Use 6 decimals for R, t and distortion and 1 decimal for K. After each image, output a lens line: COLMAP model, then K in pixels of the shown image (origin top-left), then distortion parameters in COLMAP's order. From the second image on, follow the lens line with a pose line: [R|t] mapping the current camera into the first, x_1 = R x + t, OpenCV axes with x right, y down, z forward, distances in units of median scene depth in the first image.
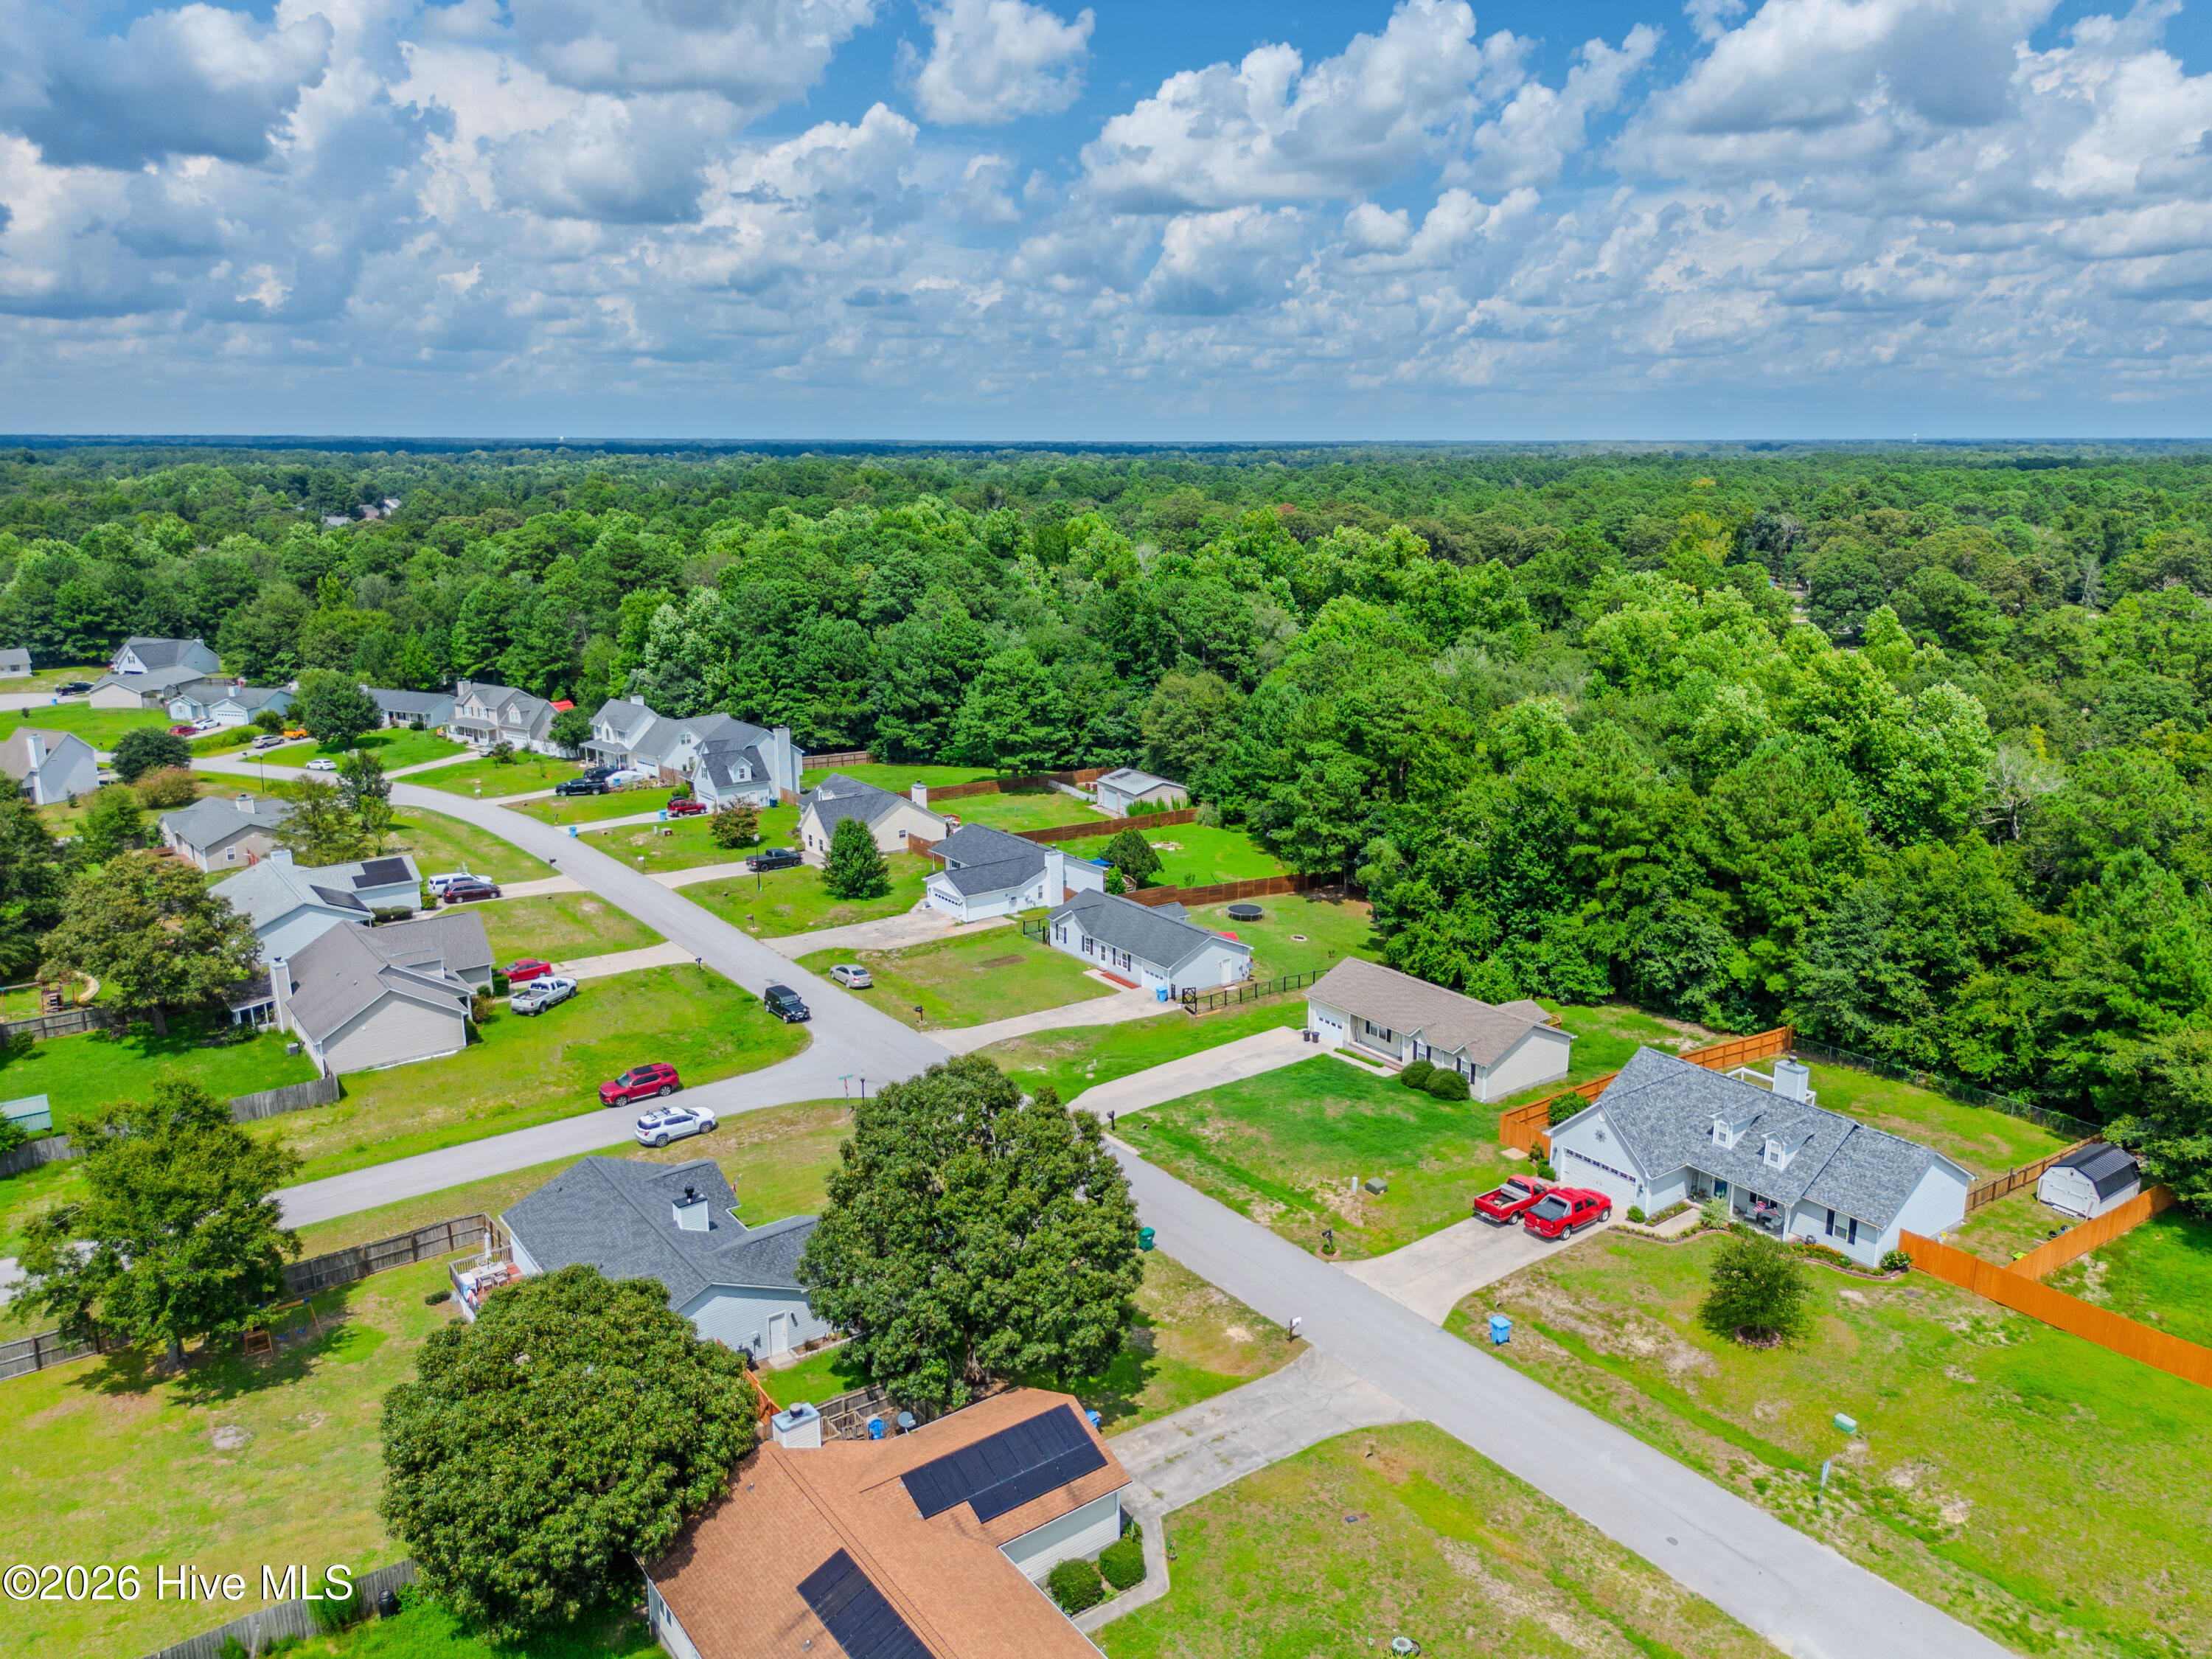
lens RADIAL K [[1576.4, 0, 1114.5], [0, 1576.4, 838.8], [0, 0, 1]] dist [0.063112, -0.056033]
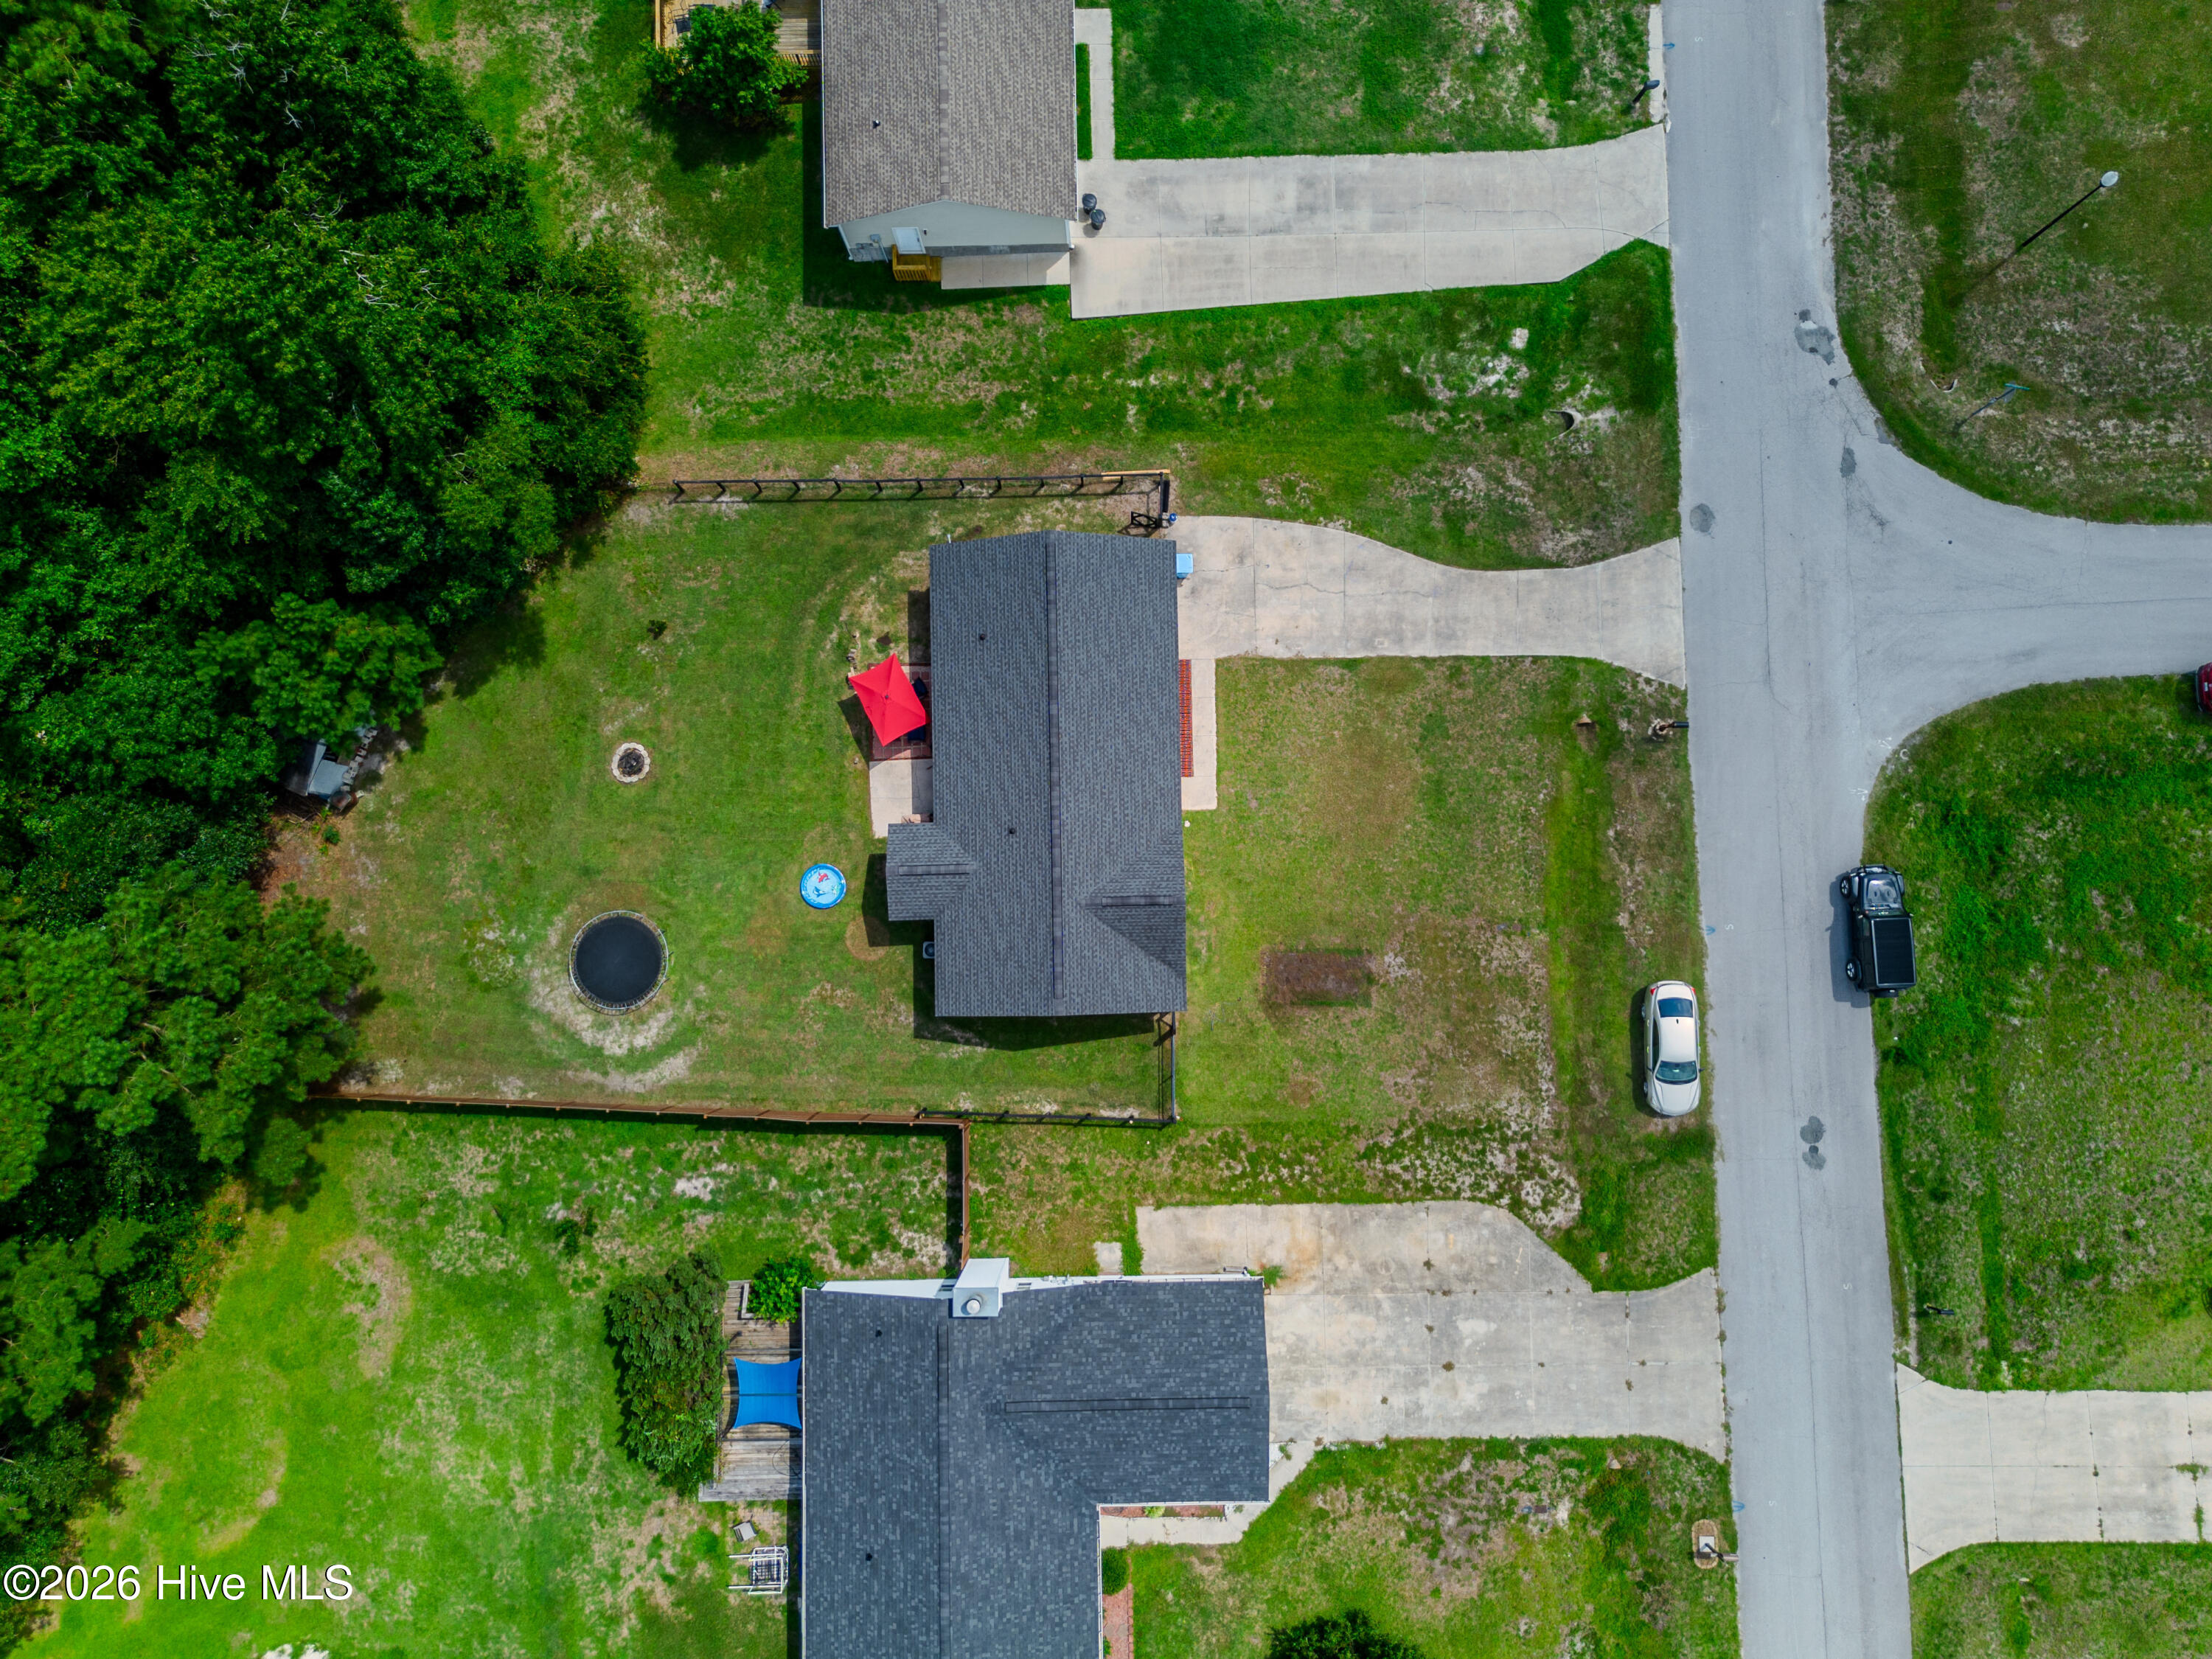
lens RADIAL K [[1576.4, 0, 1115.6], [0, 1576.4, 835.7], [0, 0, 1]] dist [0.063112, -0.056033]
pose [[-0.814118, -0.578866, 0.046116, -0.015427], [0.150590, -0.133758, 0.979506, -0.254234], [-0.560834, 0.804378, 0.196066, 0.646469]]
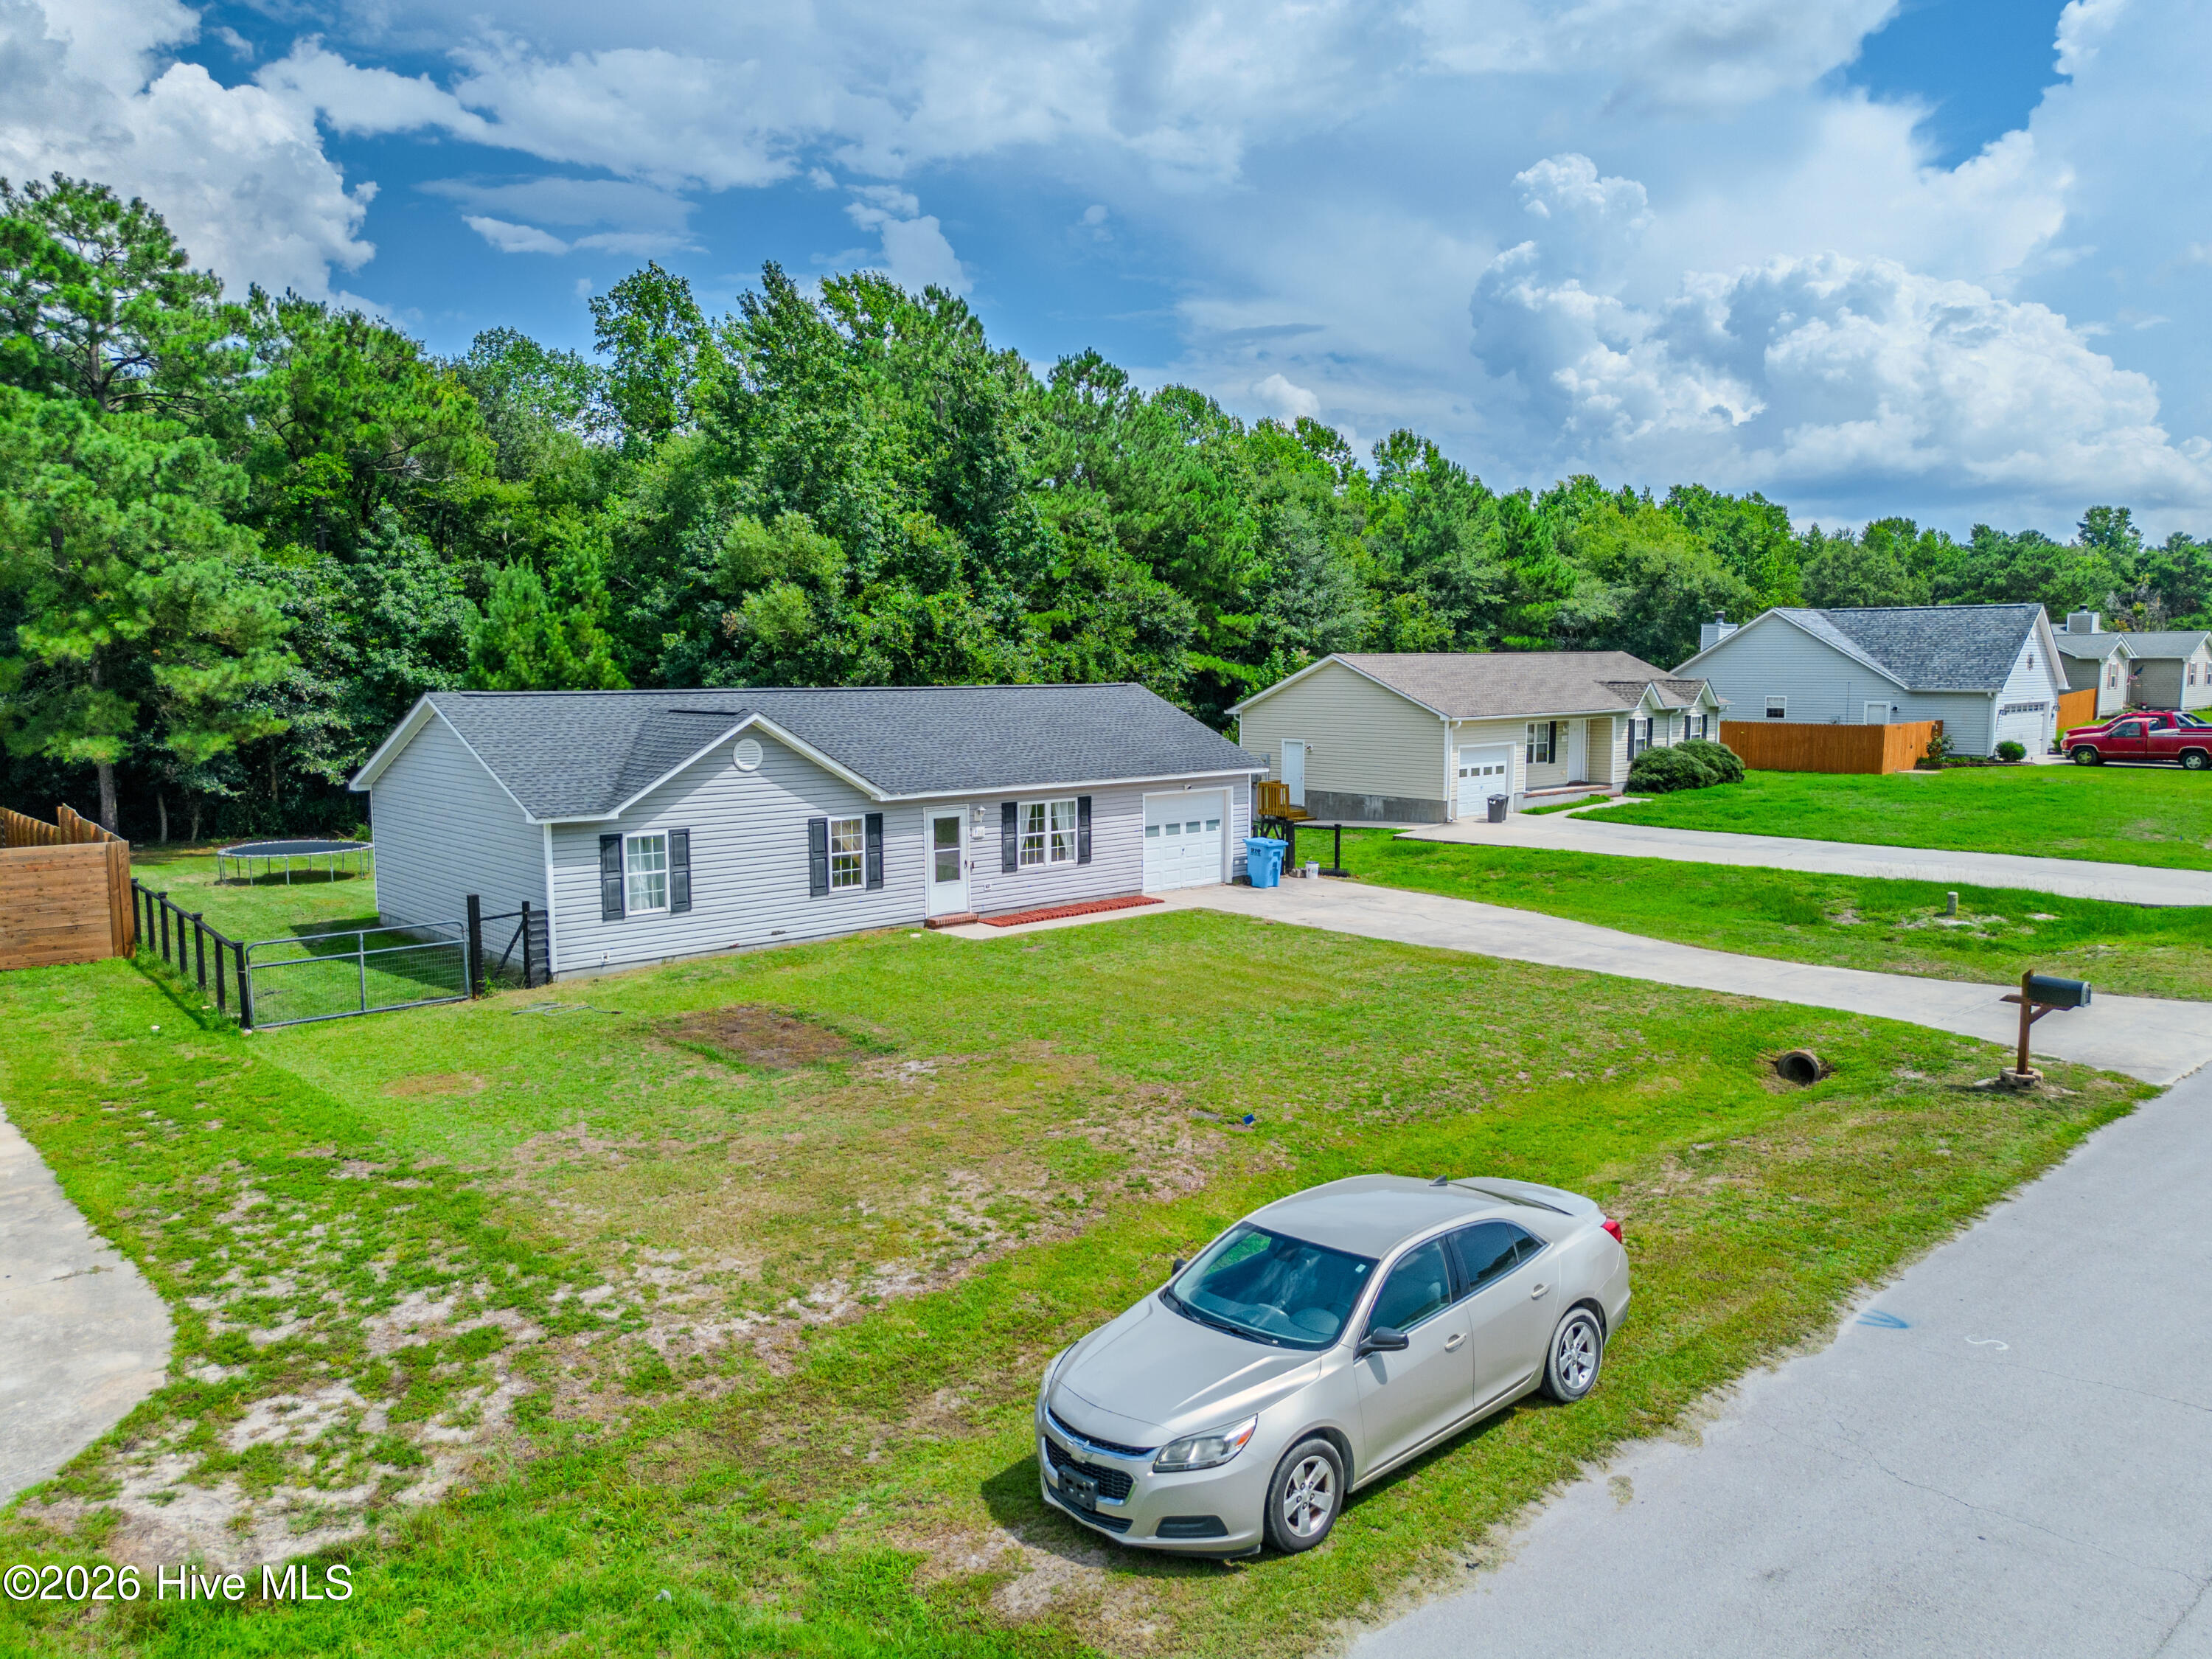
lens RADIAL K [[1576.4, 0, 1116.2], [0, 1576.4, 824.1], [0, 0, 1]] dist [0.063112, -0.056033]
pose [[-0.098386, -0.107359, 0.989340, -0.167013], [0.247120, 0.960387, 0.128792, 0.031484], [-0.963977, 0.257158, -0.067959, 0.686946]]
